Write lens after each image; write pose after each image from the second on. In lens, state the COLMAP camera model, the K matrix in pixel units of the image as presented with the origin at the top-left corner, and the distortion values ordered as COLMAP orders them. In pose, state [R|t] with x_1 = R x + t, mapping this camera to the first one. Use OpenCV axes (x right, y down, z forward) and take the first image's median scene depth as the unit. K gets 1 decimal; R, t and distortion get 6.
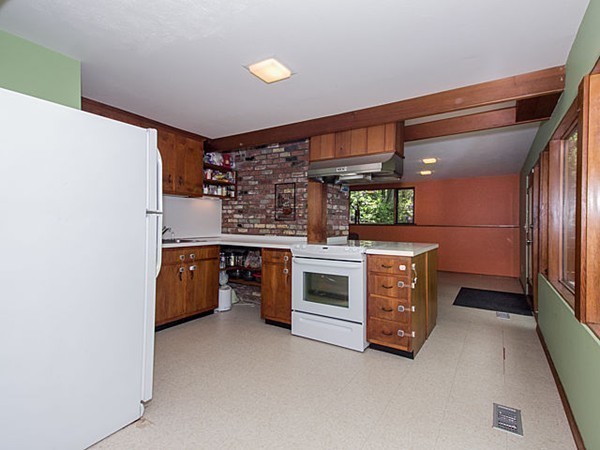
lens RADIAL K [[305.3, 0, 300.0], [0, 305.3, 225.0], [0, 0, 1]] dist [0.080915, 0.000234]
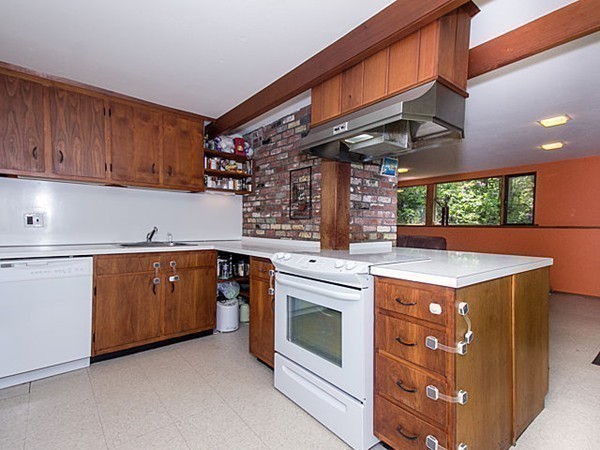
lens RADIAL K [[300.0, 0, 300.2], [0, 300.0, 234.8], [0, 0, 1]] dist [0.077475, -0.000205]
pose [[0.948491, 0.006856, -0.316730, 0.179459], [0.000400, 0.999739, 0.022838, 0.006559], [0.316804, -0.021789, 0.948241, 0.303205]]
